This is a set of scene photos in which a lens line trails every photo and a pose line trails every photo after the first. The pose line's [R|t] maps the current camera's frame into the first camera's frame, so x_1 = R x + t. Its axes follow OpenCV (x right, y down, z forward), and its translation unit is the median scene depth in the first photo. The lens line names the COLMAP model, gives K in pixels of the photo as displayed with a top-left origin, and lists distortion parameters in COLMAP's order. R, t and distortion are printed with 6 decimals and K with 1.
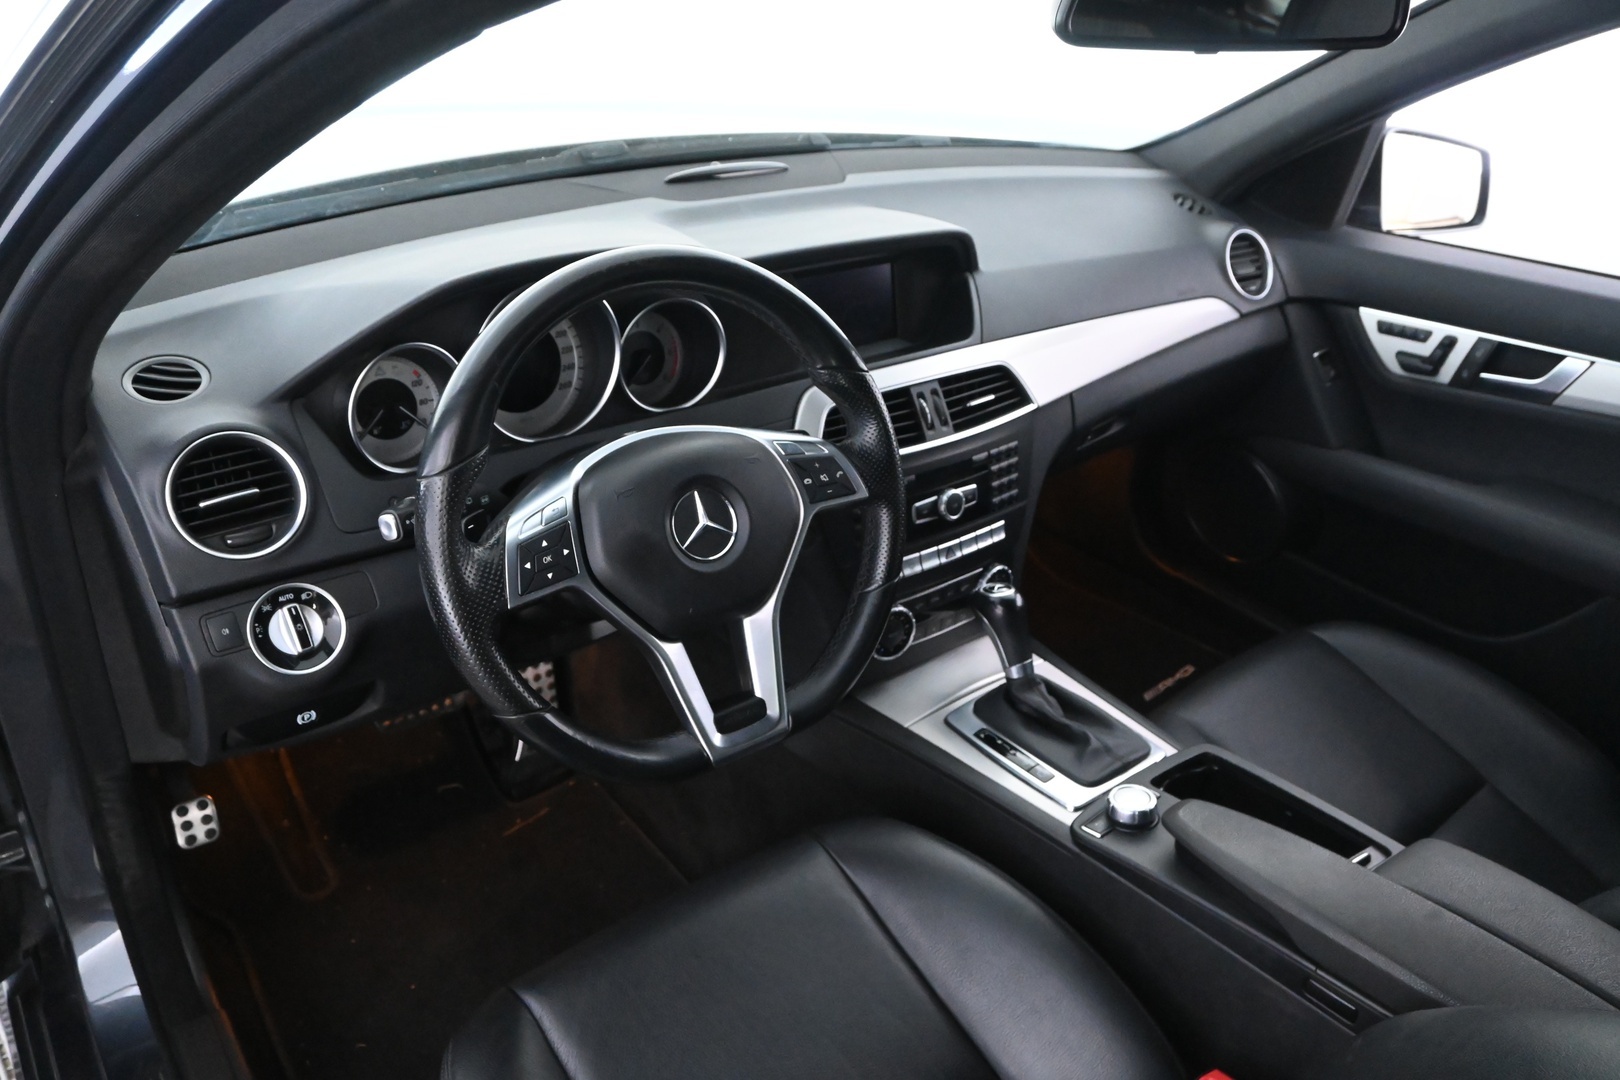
lens RADIAL K [[1206.6, 0, 811.7], [0, 1206.6, 543.4], [0, 0, 1]] dist [-0.012664, -0.006572]
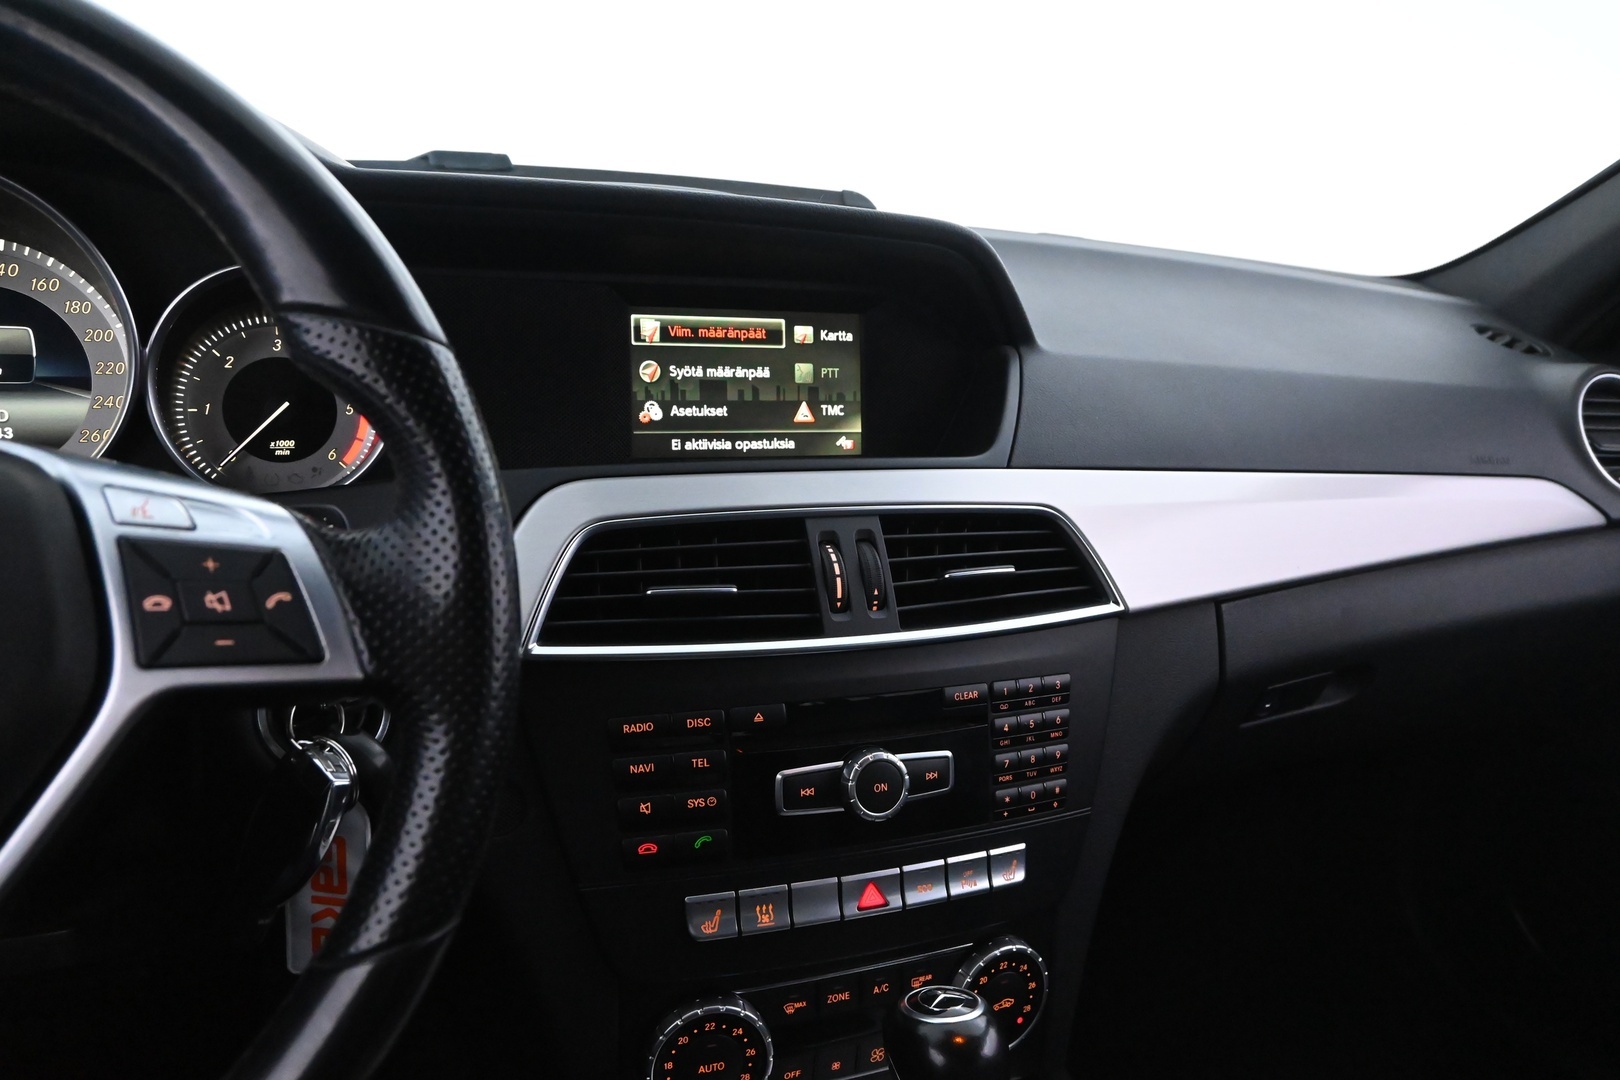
lens RADIAL K [[1206.6, 0, 812.2], [0, 1206.6, 549.2], [0, 0, 1]] dist [-0.012664, -0.006572]
pose [[0.963232, 0.081184, -0.256113, 0.193290], [-0.141665, 0.963443, -0.227397, -0.011242], [0.228289, 0.255318, 0.939519, 0.532195]]
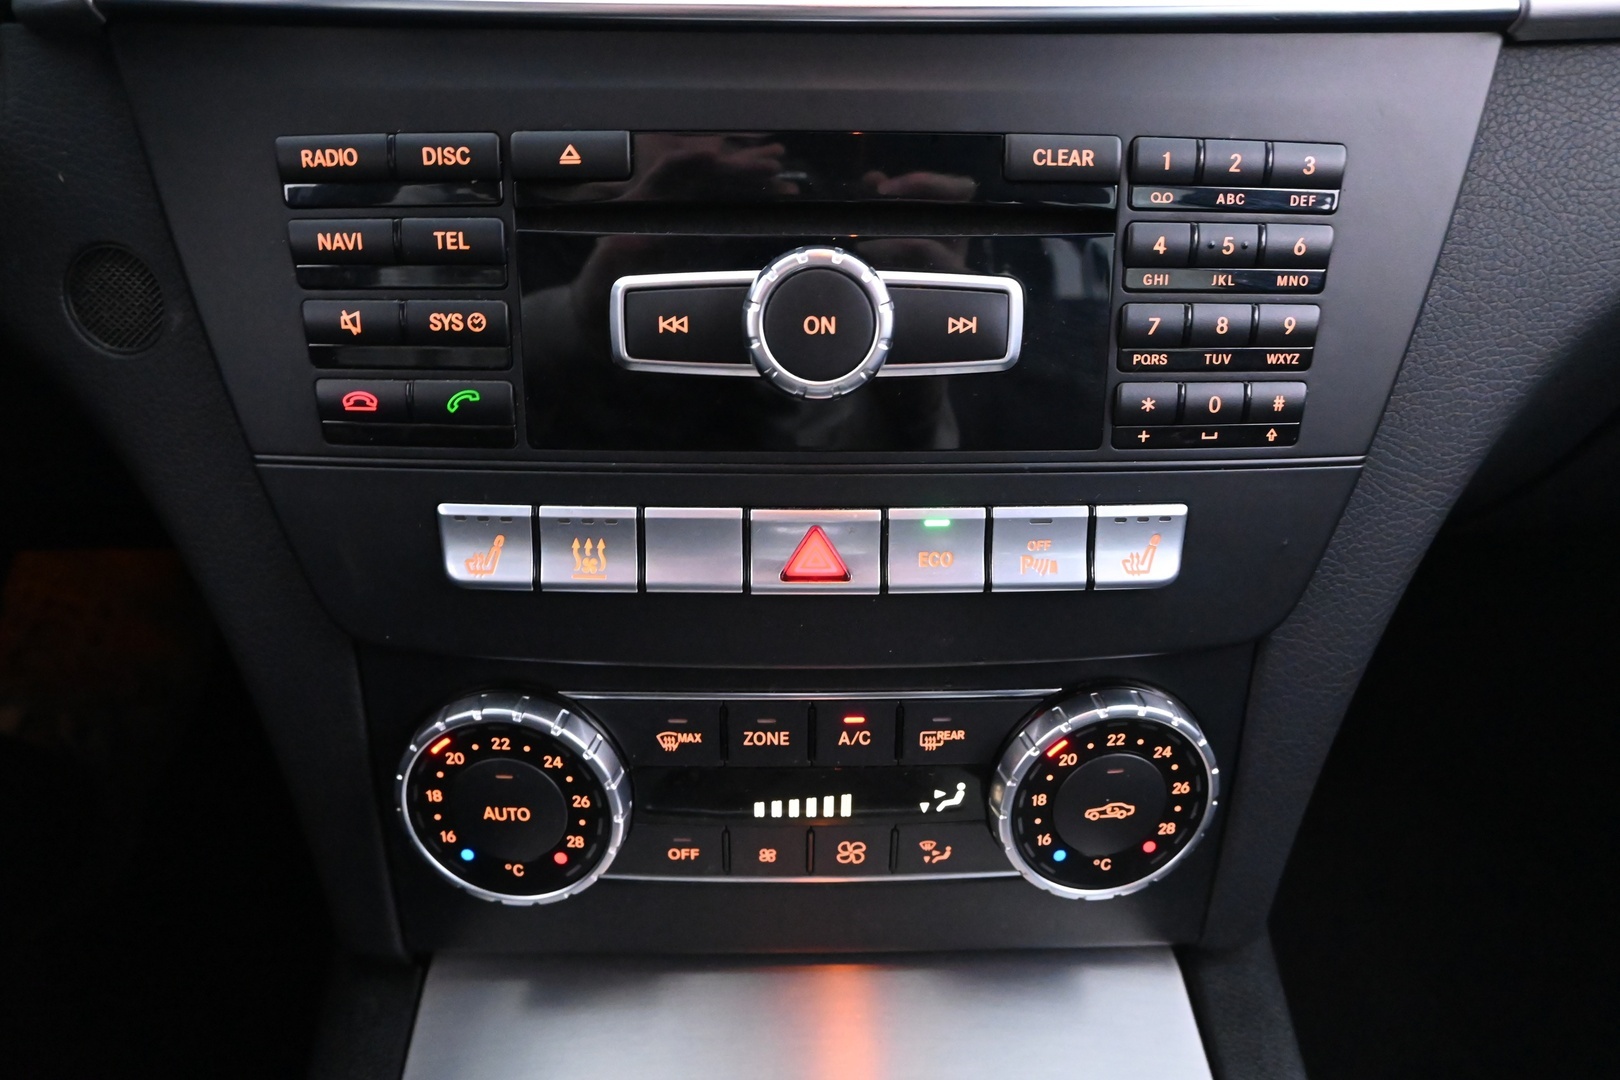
lens RADIAL K [[1184.6, 0, 805.9], [0, 1184.6, 547.5], [0, 0, 1]] dist [-0.005259, -0.001082]
pose [[0.795371, 0.239214, -0.556922, 0.230251], [-0.259694, 0.964711, 0.043487, -0.003136], [0.547672, 0.110041, 0.829425, 0.799686]]
